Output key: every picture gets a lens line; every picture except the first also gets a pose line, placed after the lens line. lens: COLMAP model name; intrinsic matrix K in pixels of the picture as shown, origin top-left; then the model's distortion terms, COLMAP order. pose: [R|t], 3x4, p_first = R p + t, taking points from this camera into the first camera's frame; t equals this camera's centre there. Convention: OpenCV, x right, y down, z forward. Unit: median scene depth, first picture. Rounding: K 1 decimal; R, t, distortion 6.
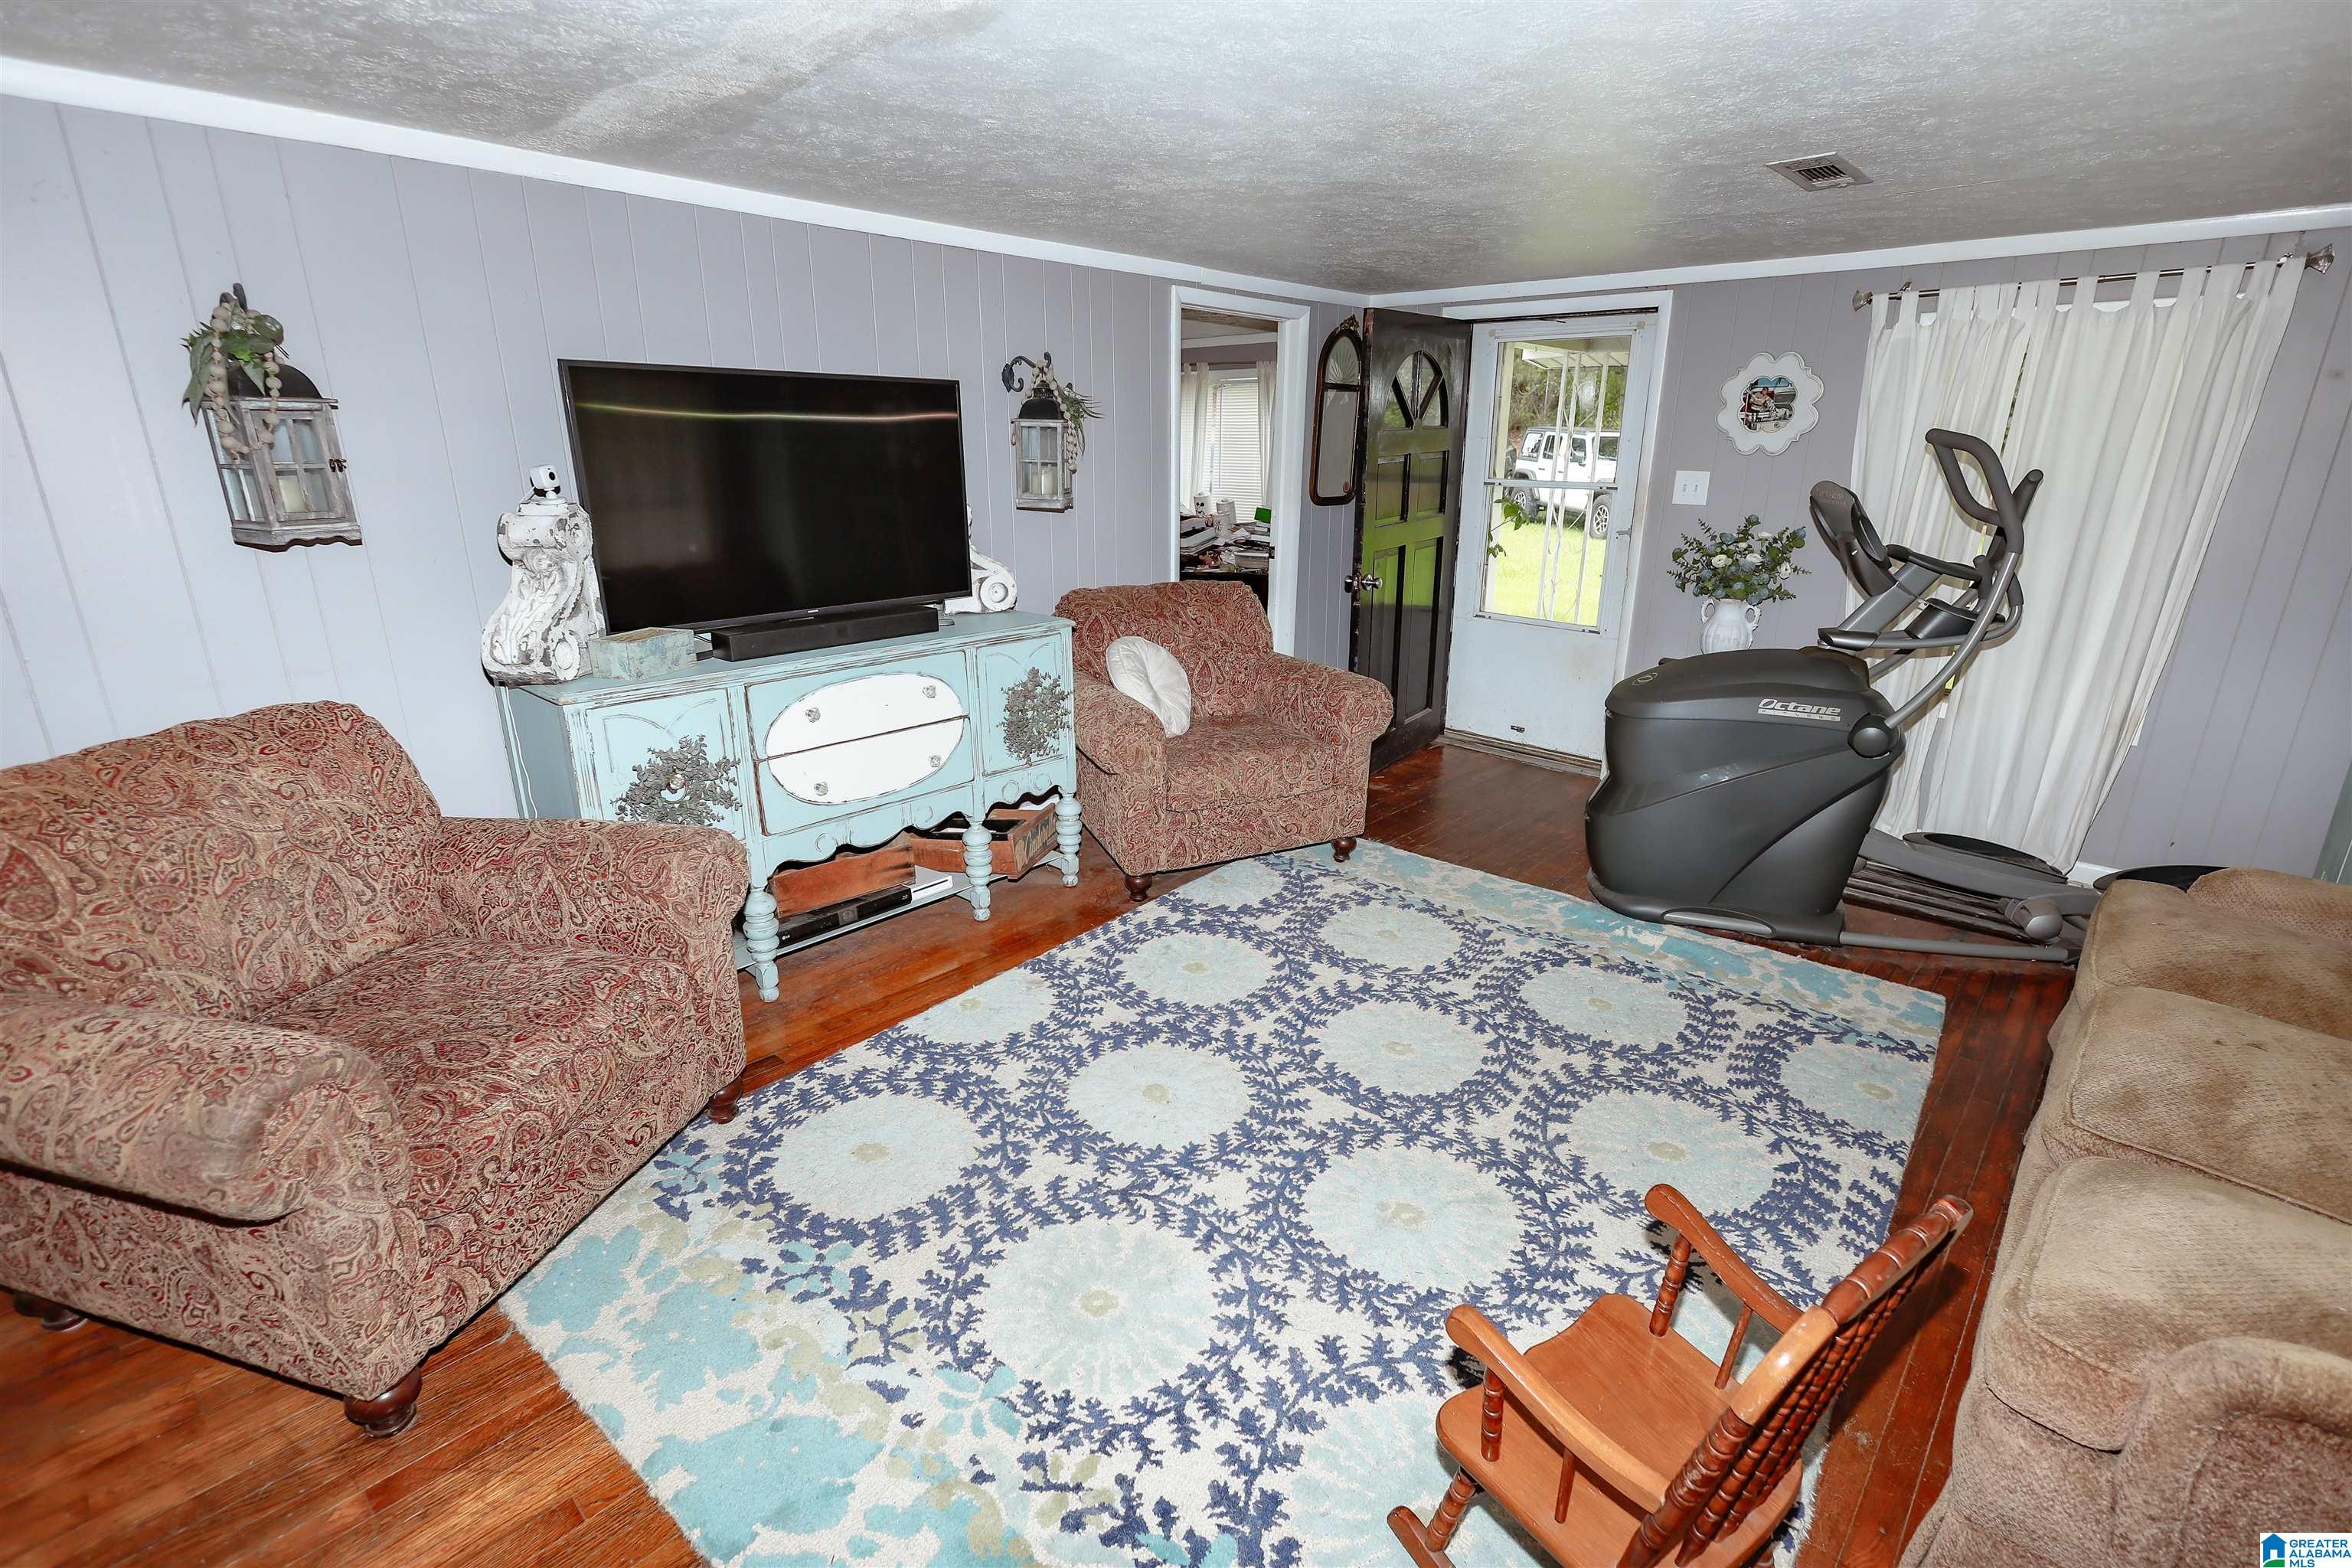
lens RADIAL K [[1086.1, 0, 1190.9], [0, 1086.1, 780.1], [0, 0, 1]] dist [0.006095, 0.000048]
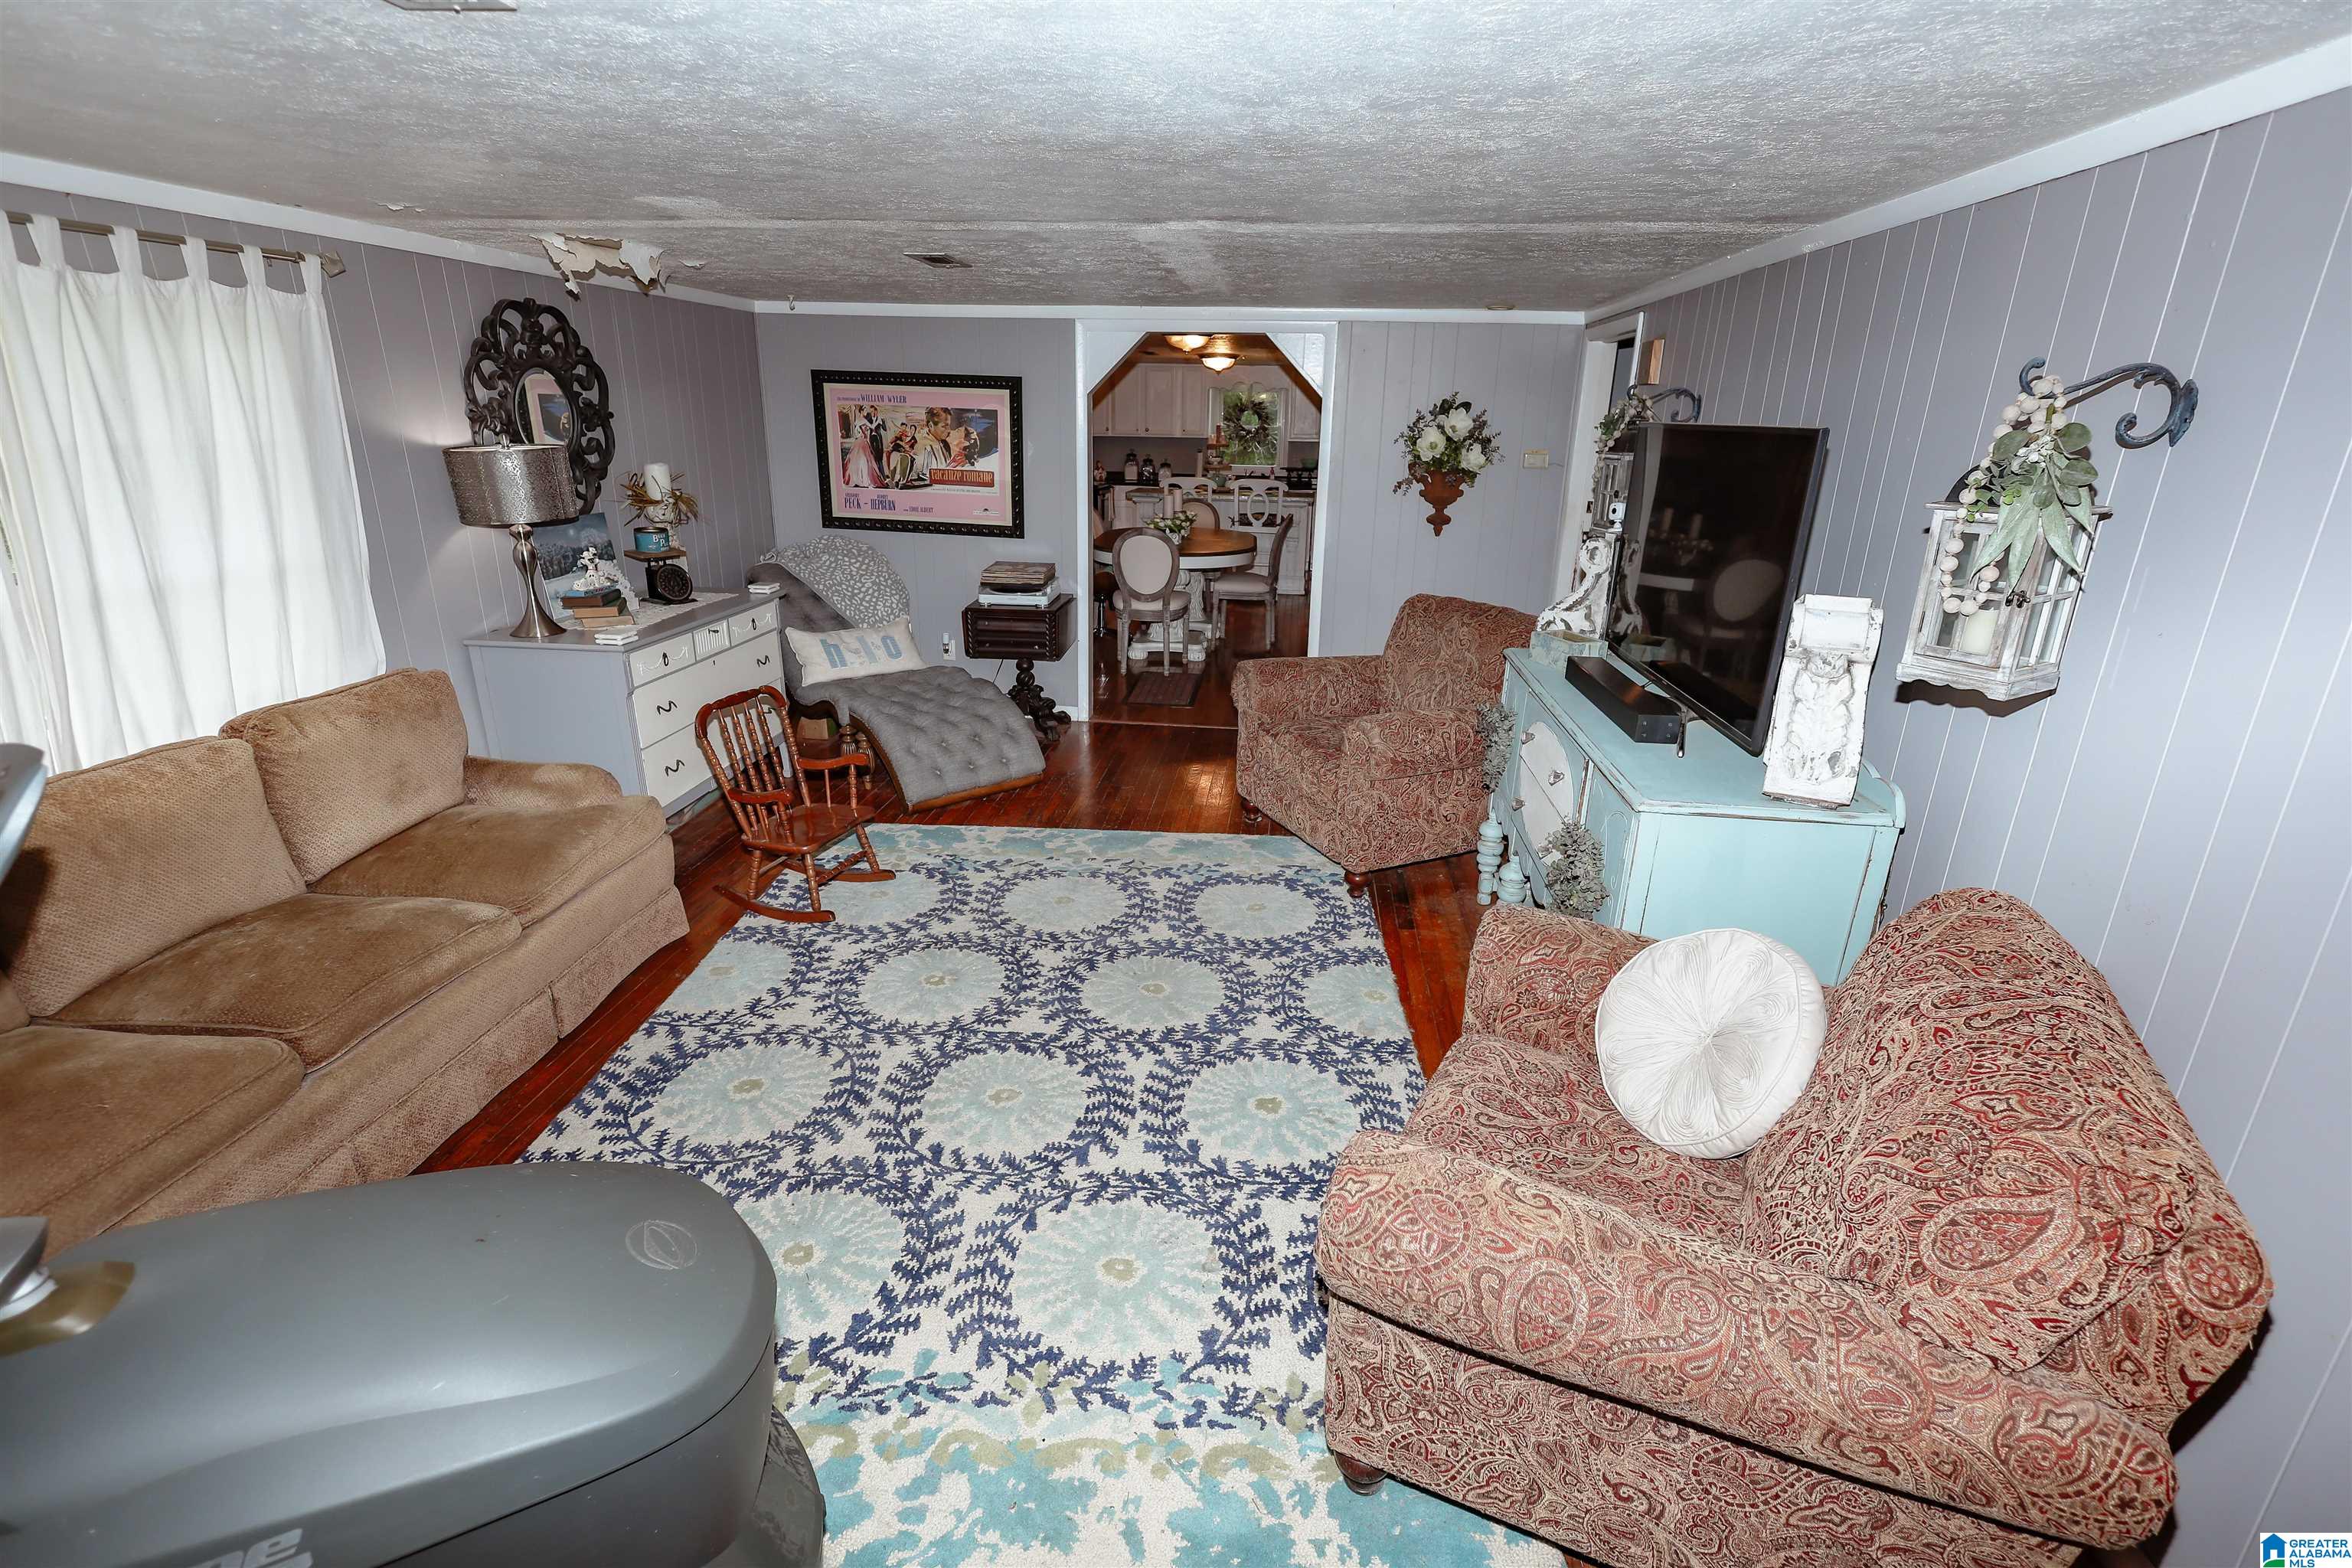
lens RADIAL K [[1090.1, 0, 1178.4], [0, 1090.1, 787.9], [0, 0, 1]] dist [-0.002885, 0.000859]
pose [[-0.805136, 0.172115, -0.567567, 0.591468], [-0.205156, 0.817068, 0.538806, -0.561752], [0.556477, 0.550252, -0.622540, 1.584327]]
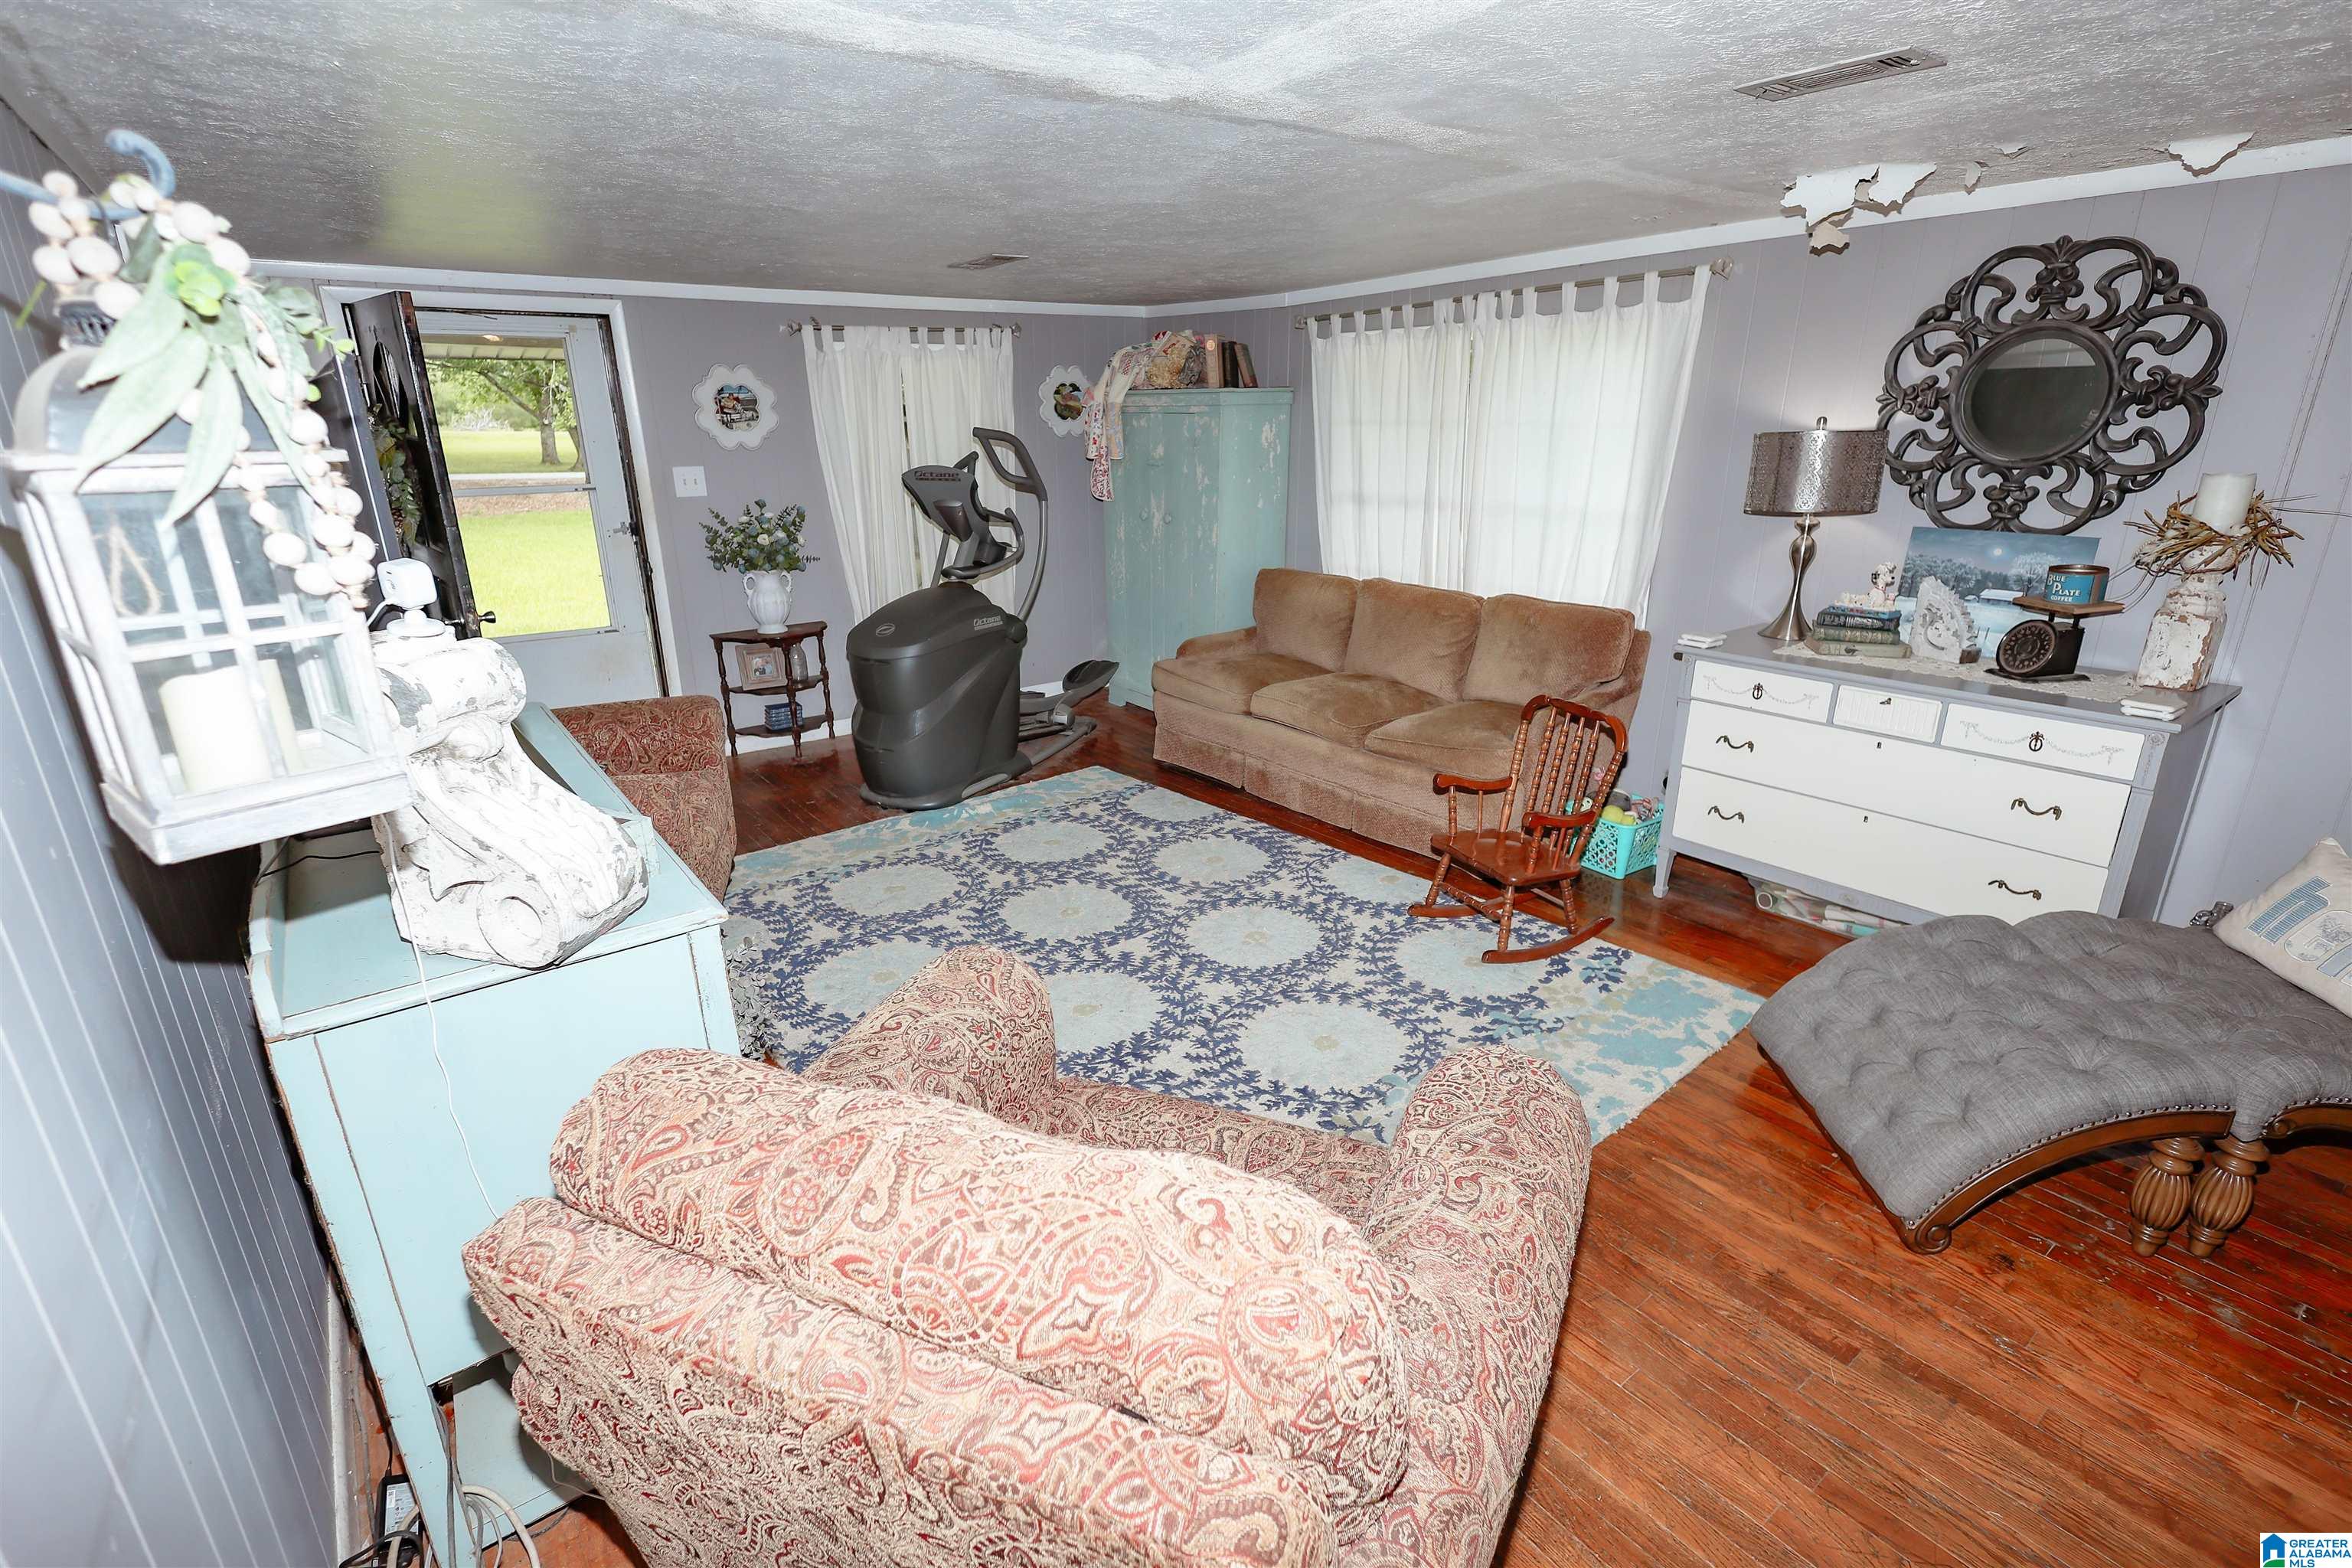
lens RADIAL K [[1090.1, 0, 1178.4], [0, 1090.1, 787.9], [0, 0, 1]] dist [-0.002885, 0.000859]
pose [[0.178514, -0.328668, 0.927421, -0.964545], [0.312290, 0.912753, 0.263358, -0.195326], [-0.933063, 0.242612, 0.265579, 0.507733]]
